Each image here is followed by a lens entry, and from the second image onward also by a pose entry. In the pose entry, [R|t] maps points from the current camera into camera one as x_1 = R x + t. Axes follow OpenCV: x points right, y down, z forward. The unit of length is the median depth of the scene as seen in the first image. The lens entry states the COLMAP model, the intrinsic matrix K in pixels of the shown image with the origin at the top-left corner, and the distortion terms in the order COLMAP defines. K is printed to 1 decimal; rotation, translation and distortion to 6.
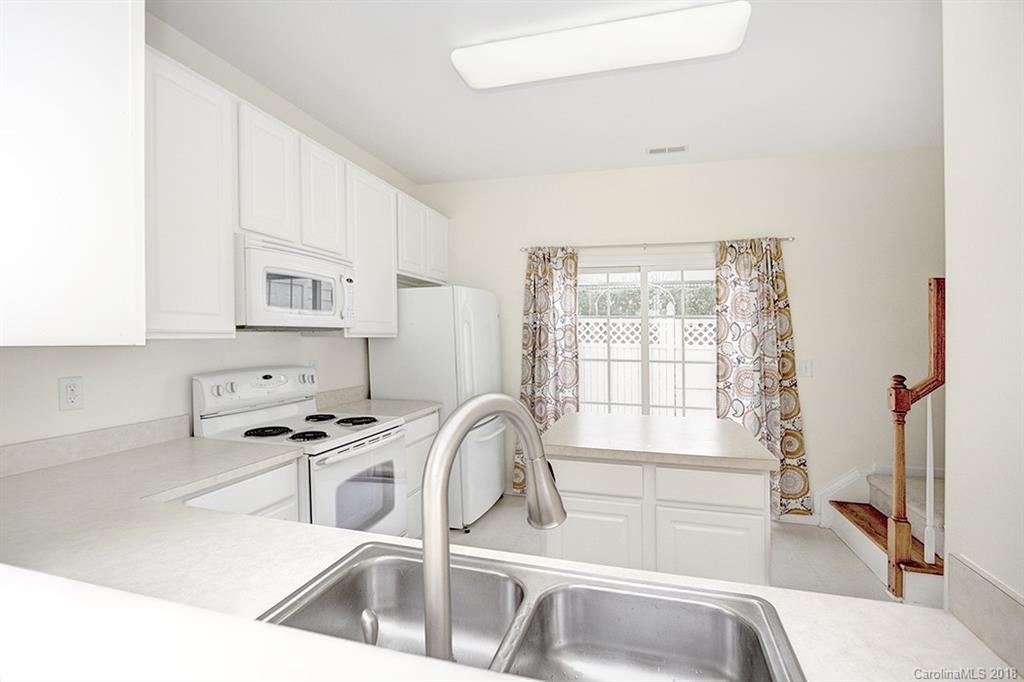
lens RADIAL K [[478.5, 0, 517.4], [0, 478.5, 335.5], [0, 0, 1]] dist [-0.011733, 0.001143]
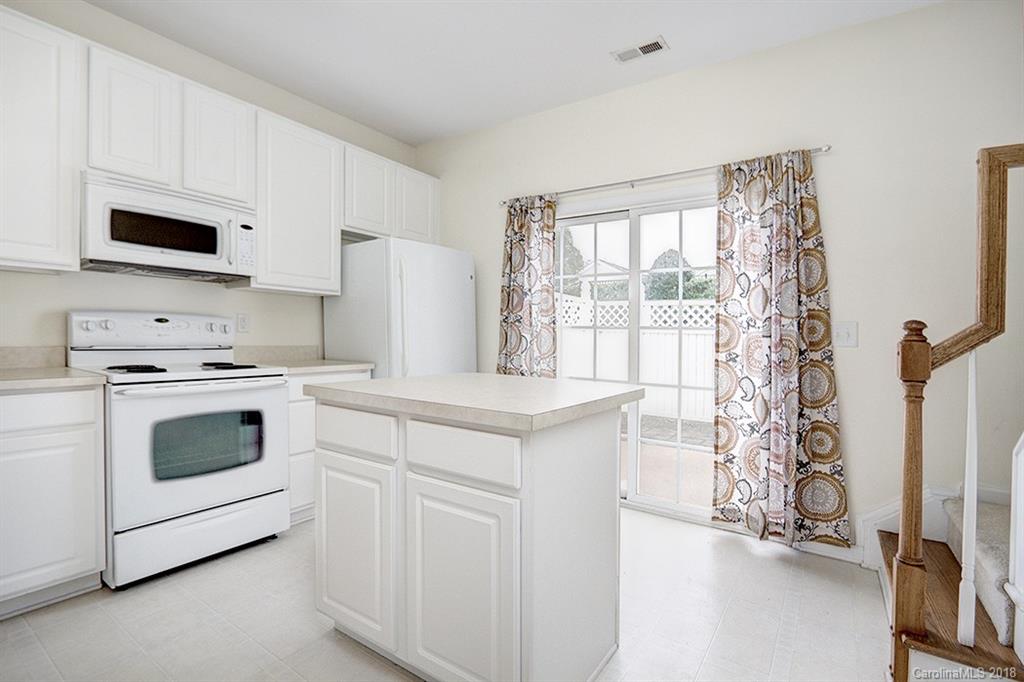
lens RADIAL K [[478.5, 0, 509.6], [0, 478.5, 339.0], [0, 0, 1]] dist [-0.011733, 0.001143]
pose [[0.944851, 0.013886, -0.327207, 0.367068], [-0.012945, 0.999903, 0.005054, 0.078391], [0.327246, -0.000539, 0.944939, 0.190230]]
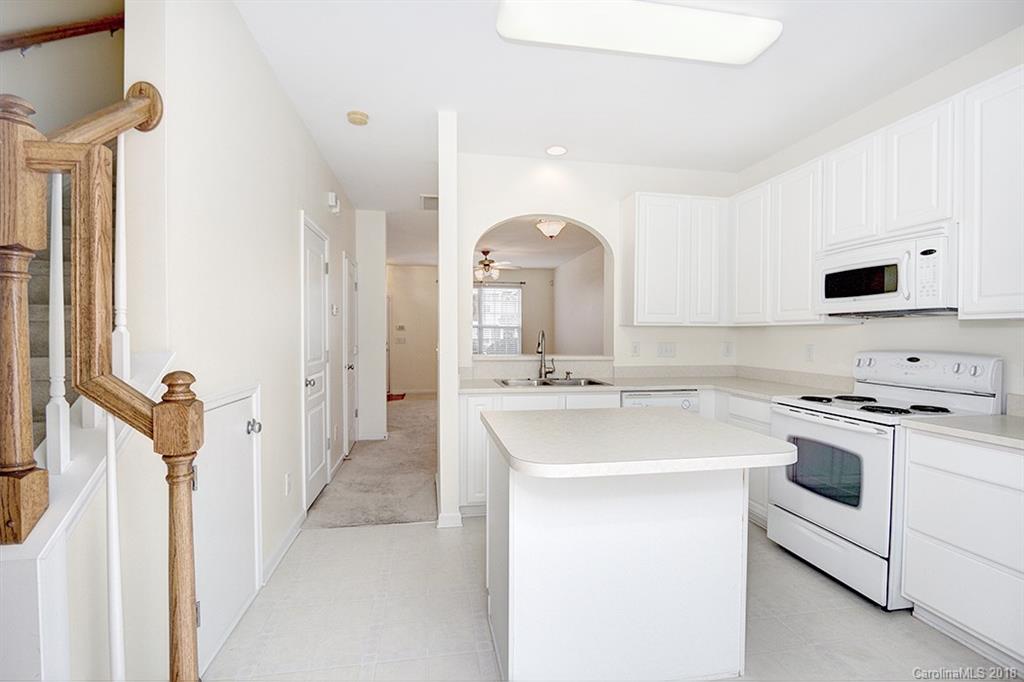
lens RADIAL K [[478.5, 0, 504.4], [0, 478.5, 348.7], [0, 0, 1]] dist [-0.011733, 0.001143]
pose [[-0.905878, 0.001491, -0.423535, 0.517312], [-0.010308, 0.999620, 0.025567, 0.032082], [0.423412, 0.027527, -0.905519, 1.094530]]
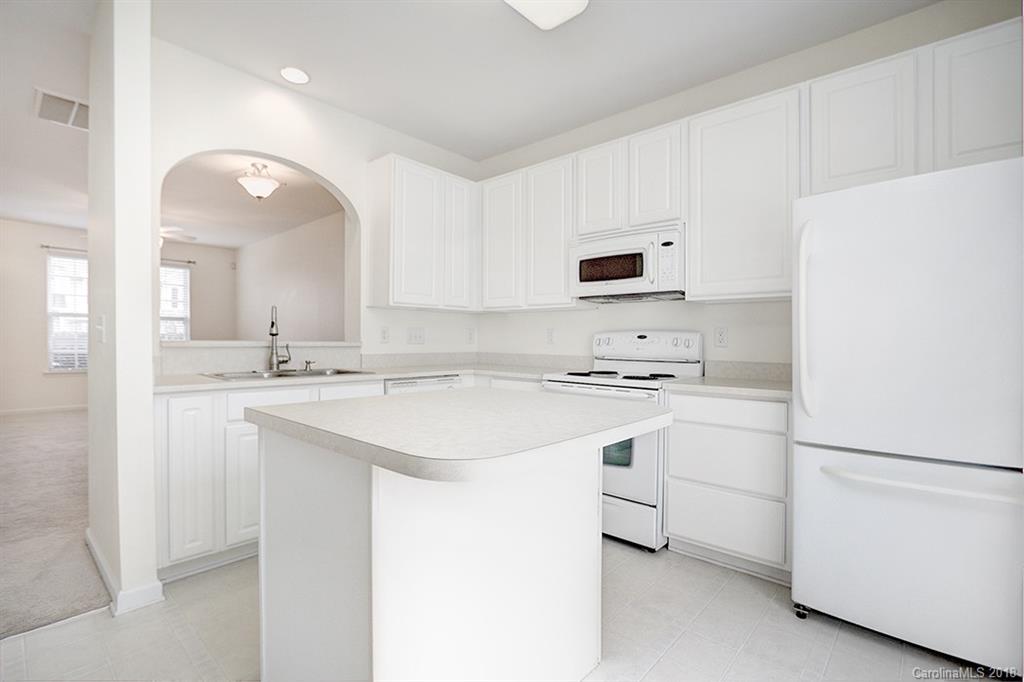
lens RADIAL K [[478.5, 0, 512.8], [0, 478.5, 349.3], [0, 0, 1]] dist [-0.011733, 0.001143]
pose [[-0.444002, 0.003591, -0.896019, 0.533444], [-0.012750, 0.999865, 0.010325, 0.077758], [0.895935, 0.016008, -0.443897, 0.877328]]
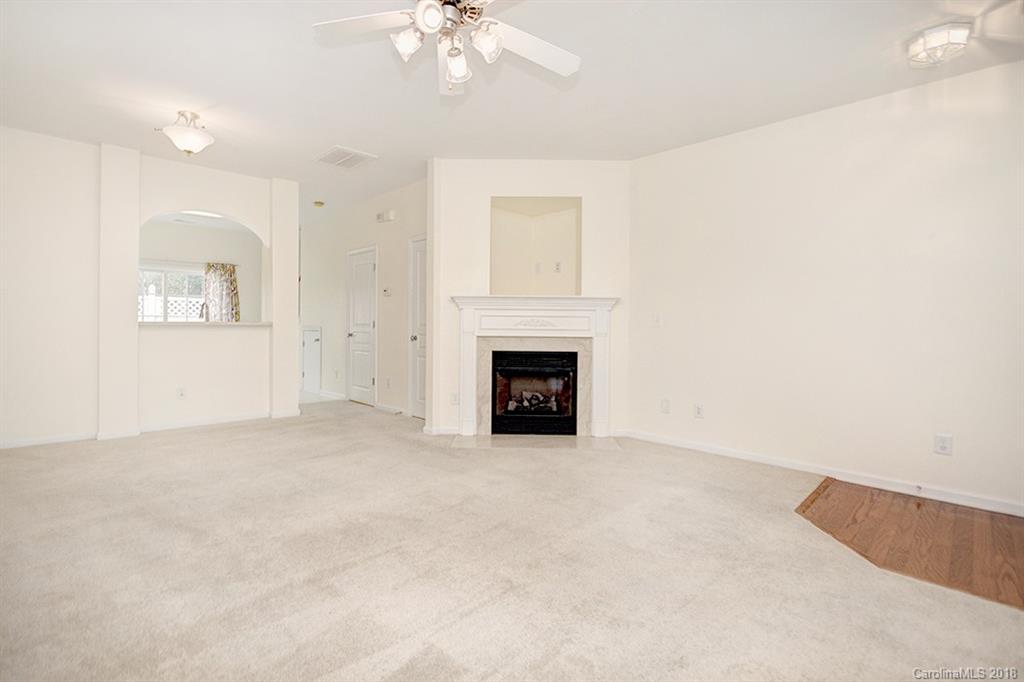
lens RADIAL K [[478.5, 0, 531.4], [0, 478.5, 309.2], [0, 0, 1]] dist [-0.011733, 0.001143]
pose [[0.484504, 0.016342, 0.874636, -0.814265], [-0.001160, 0.999837, -0.018038, 0.061122], [-0.874788, 0.007725, 0.484444, -1.458295]]
